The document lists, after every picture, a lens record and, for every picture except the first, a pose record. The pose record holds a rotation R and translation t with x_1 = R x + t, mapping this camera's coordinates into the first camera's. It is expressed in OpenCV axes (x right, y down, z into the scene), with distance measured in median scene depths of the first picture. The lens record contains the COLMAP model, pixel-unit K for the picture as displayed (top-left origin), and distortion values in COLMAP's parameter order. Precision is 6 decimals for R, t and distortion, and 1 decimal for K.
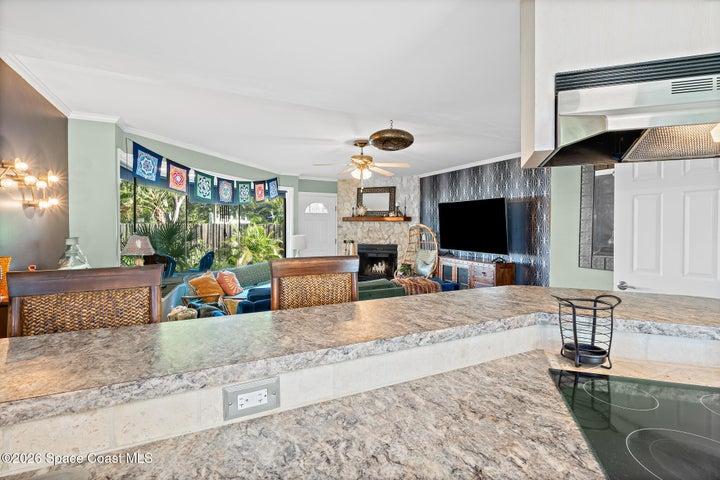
lens RADIAL K [[343.2, 0, 359.3], [0, 343.2, 234.8], [0, 0, 1]] dist [-0.006132, -0.001838]
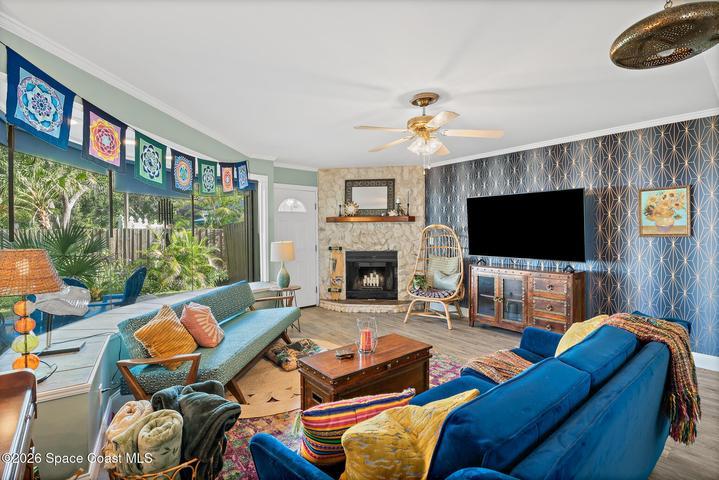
lens RADIAL K [[342.7, 0, 358.1], [0, 342.7, 236.8], [0, 0, 1]] dist [-0.006132, -0.001838]
pose [[0.974860, -0.014953, 0.222317, -0.184550], [0.016479, 0.999852, -0.005009, -0.002189], [-0.222209, 0.008546, 0.974962, 0.272752]]
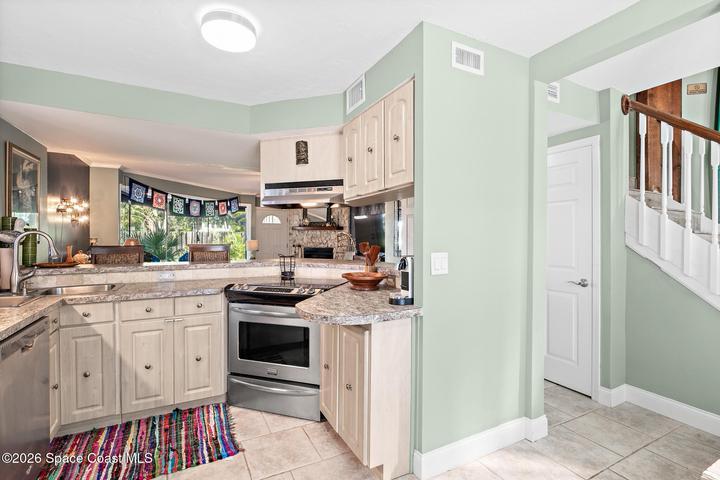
lens RADIAL K [[343.2, 0, 360.3], [0, 343.2, 242.3], [0, 0, 1]] dist [-0.006132, -0.001838]
pose [[0.999760, 0.001488, 0.021875, 0.215659], [-0.001390, 0.999989, -0.004522, 0.015693], [-0.021882, 0.004490, 0.999750, -0.350007]]
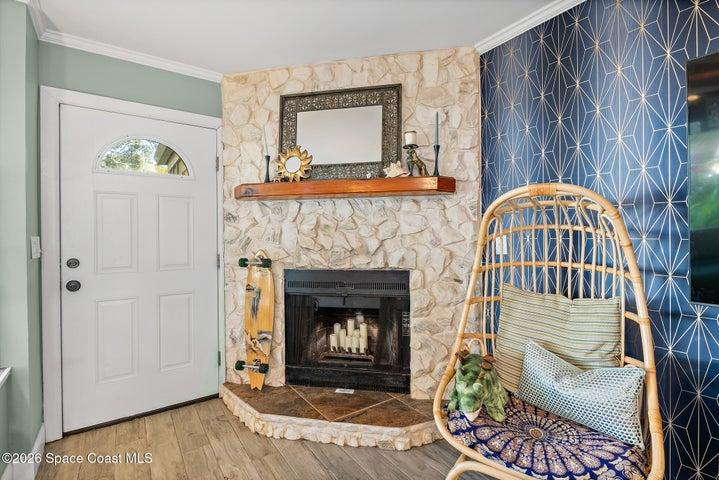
lens RADIAL K [[342.7, 0, 354.6], [0, 342.7, 237.7], [0, 0, 1]] dist [-0.006132, -0.001838]
pose [[0.990869, -0.014625, 0.134032, 0.022143], [0.016790, 0.999746, -0.015043, 0.003829], [-0.133778, 0.017157, 0.990863, 0.809295]]
